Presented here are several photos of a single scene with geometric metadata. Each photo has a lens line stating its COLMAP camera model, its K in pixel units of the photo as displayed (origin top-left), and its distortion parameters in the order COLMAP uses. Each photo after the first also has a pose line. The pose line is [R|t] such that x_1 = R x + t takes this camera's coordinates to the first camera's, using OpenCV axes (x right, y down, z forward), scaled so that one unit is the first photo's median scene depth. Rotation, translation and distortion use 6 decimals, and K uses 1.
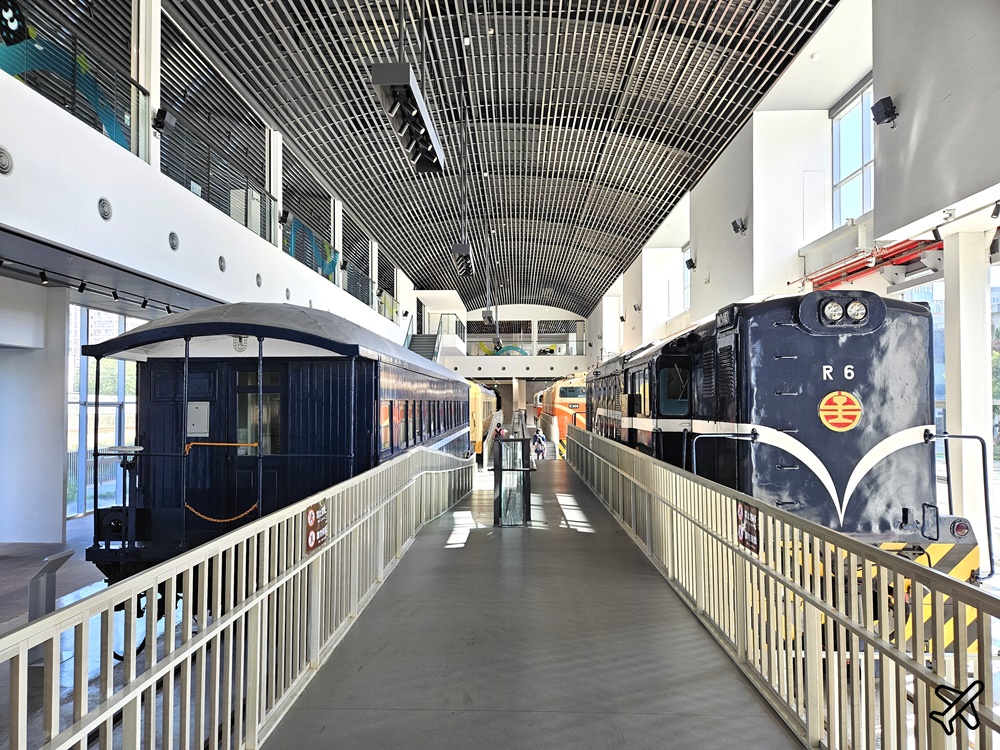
lens RADIAL K [[668.0, 0, 498.4], [0, 668.0, 374.5], [0, 0, 1]] dist [0.008495, 0.001109]
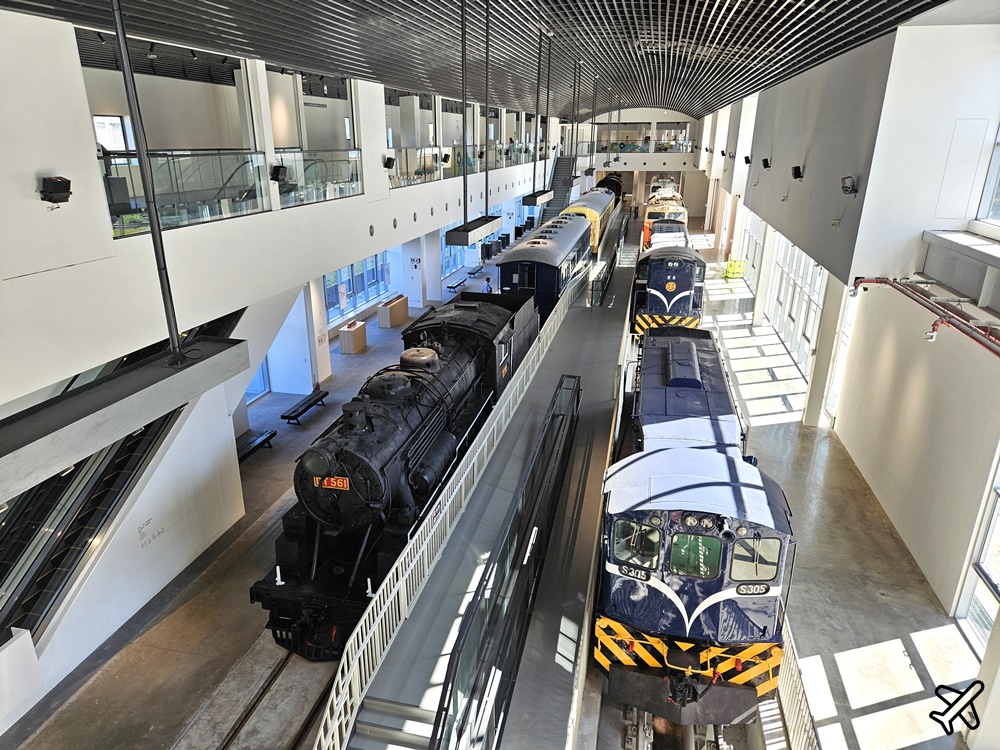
lens RADIAL K [[668.0, 0, 498.7], [0, 668.0, 377.3], [0, 0, 1]] dist [0.008495, 0.001109]
pose [[0.981492, 0.070743, -0.177960, 0.100268], [0.001855, 0.925714, 0.378220, -0.430874], [0.191496, -0.371550, 0.908449, -1.384433]]
